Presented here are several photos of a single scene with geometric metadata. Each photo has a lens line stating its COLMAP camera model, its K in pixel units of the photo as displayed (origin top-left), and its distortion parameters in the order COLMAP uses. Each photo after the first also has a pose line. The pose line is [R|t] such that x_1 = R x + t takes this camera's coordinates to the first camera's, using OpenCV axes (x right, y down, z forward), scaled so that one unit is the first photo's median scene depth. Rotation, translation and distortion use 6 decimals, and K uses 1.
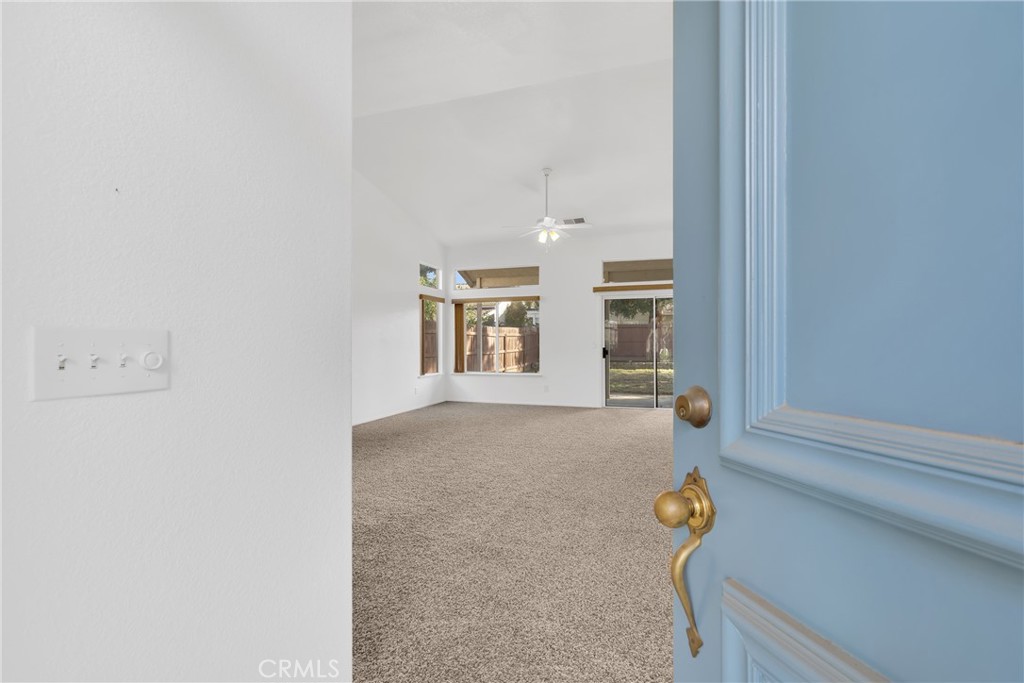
lens RADIAL K [[471.0, 0, 506.1], [0, 471.0, 340.3], [0, 0, 1]] dist [-0.001441, -0.000173]
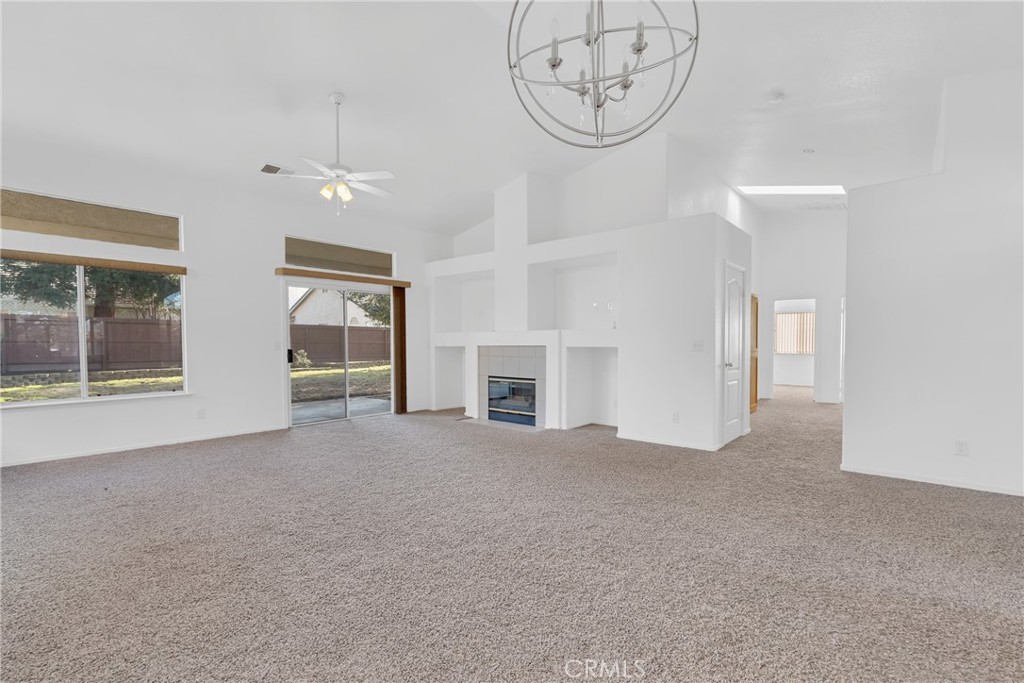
lens RADIAL K [[471.0, 0, 506.1], [0, 471.0, 340.3], [0, 0, 1]] dist [-0.001441, -0.000173]
pose [[0.348140, -0.001519, 0.937441, -0.357262], [-0.000369, 0.999998, 0.001757, -0.000827], [-0.937442, -0.000958, 0.348139, 0.384831]]
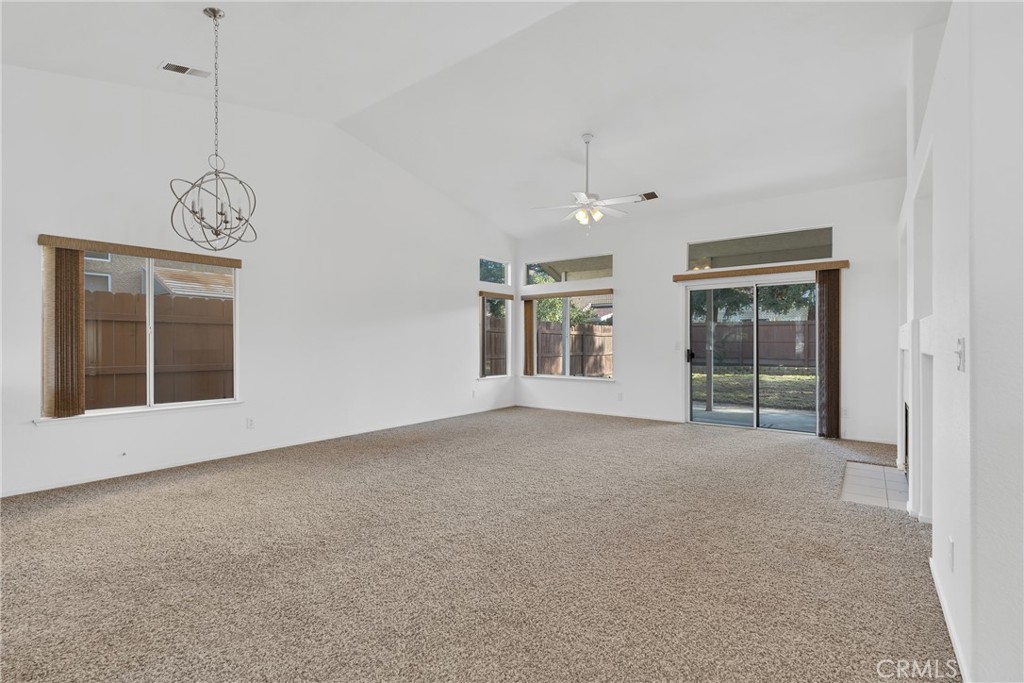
lens RADIAL K [[471.0, 0, 506.1], [0, 471.0, 340.3], [0, 0, 1]] dist [-0.001441, -0.000173]
pose [[0.948133, 0.001400, -0.317872, 0.159423], [-0.001292, 0.999999, 0.000552, -0.000032], [0.317872, -0.000113, 0.948134, 0.120424]]
